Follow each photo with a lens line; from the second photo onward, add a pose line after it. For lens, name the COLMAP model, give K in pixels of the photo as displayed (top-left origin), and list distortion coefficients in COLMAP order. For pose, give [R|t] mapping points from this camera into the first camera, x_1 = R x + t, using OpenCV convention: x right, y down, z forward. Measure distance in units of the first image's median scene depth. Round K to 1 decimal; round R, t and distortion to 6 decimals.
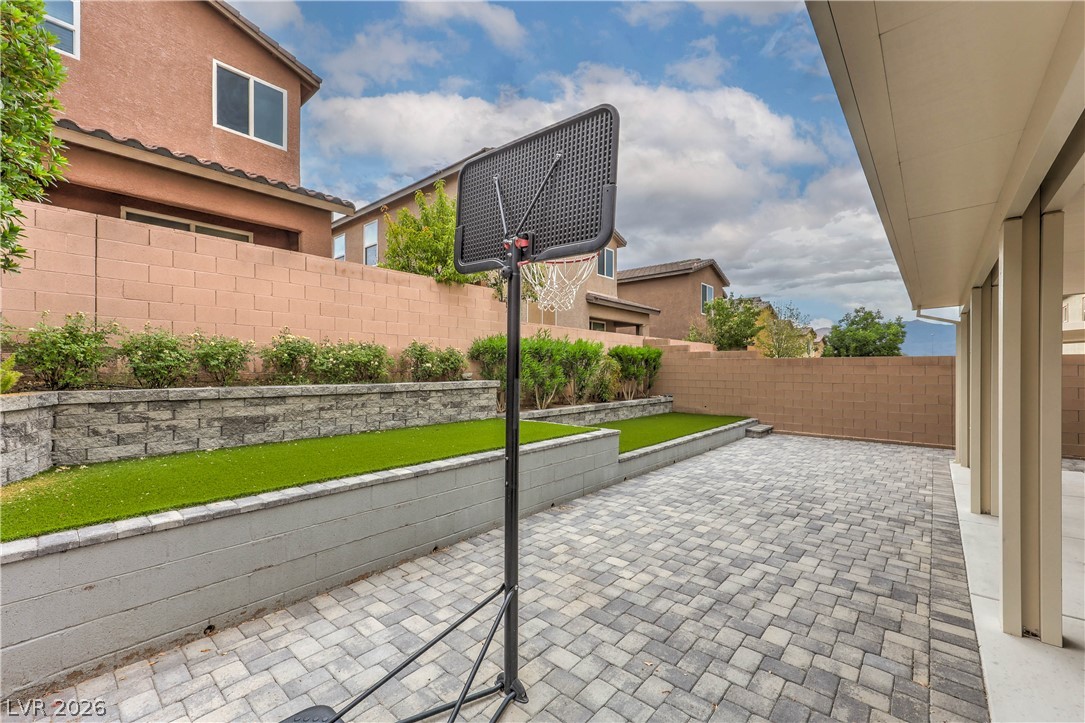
lens RADIAL K [[441.4, 0, 553.1], [0, 441.4, 360.9], [0, 0, 1]] dist [0.012642, 0.000076]
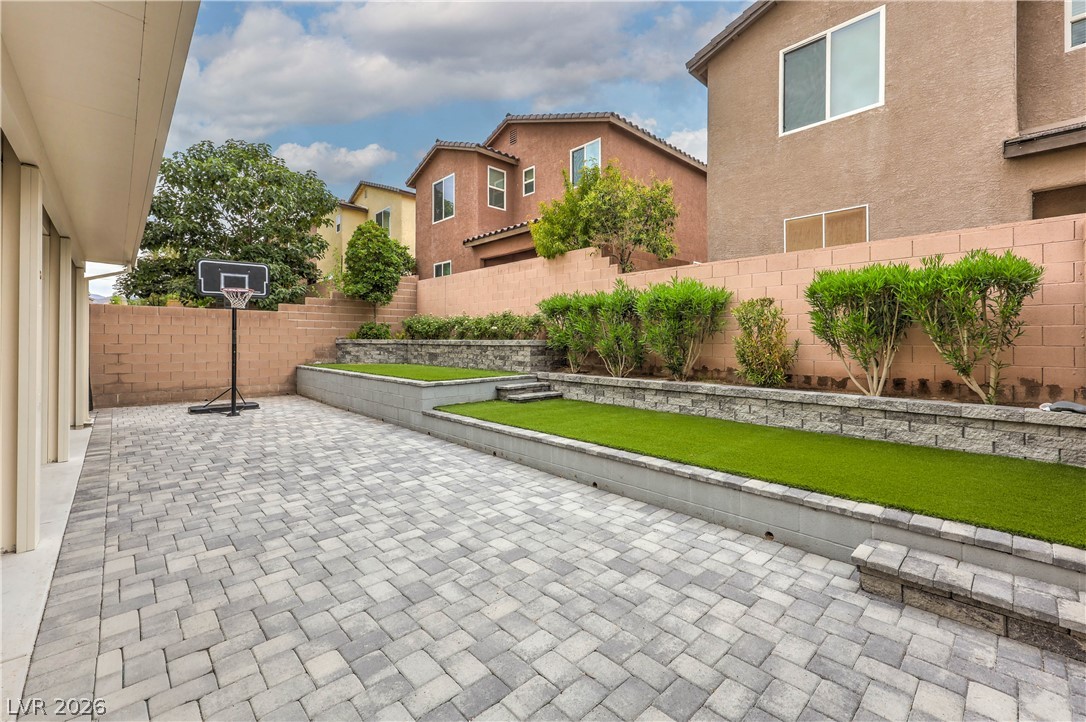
lens RADIAL K [[451.2, 0, 558.1], [0, 451.2, 332.9], [0, 0, 1]] dist [0.010744, 0.000176]
pose [[-0.091065, -0.018855, -0.995666, 1.183714], [0.015521, 0.999672, -0.020351, 0.060255], [0.995724, -0.017307, -0.090743, 1.397162]]
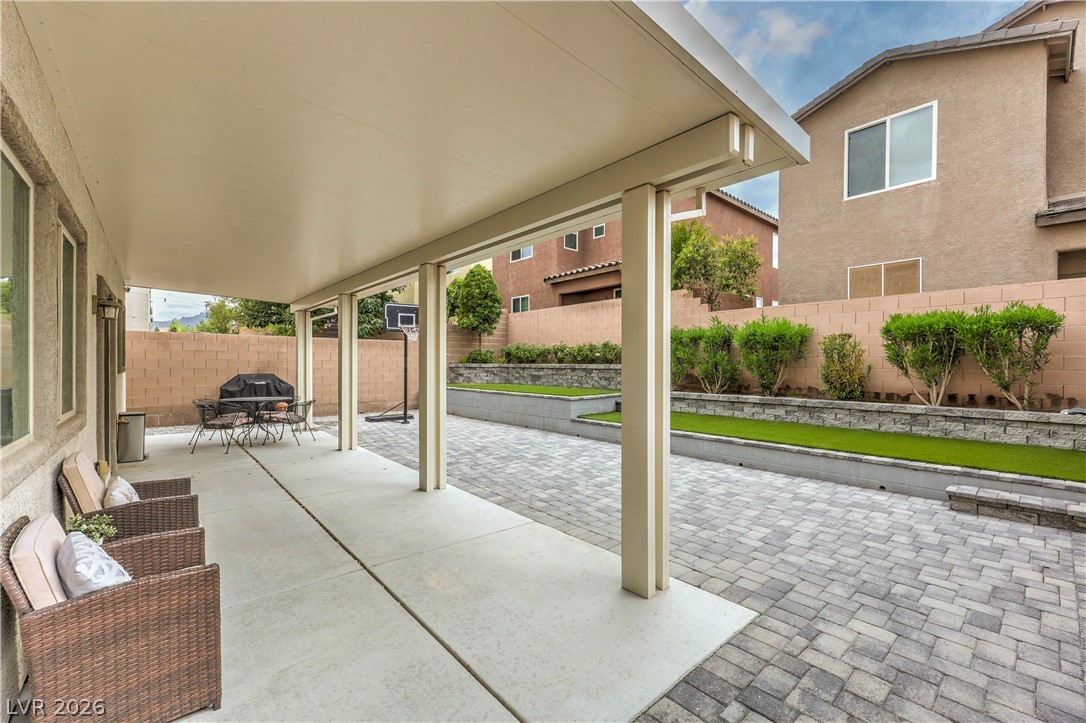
lens RADIAL K [[441.8, 0, 553.6], [0, 441.8, 360.9], [0, 0, 1]] dist [0.012642, 0.000076]
pose [[-0.129332, -0.006165, -0.991582, 1.524685], [0.016056, 0.999837, -0.008310, 0.048121], [0.991471, -0.016995, -0.129212, 1.104459]]
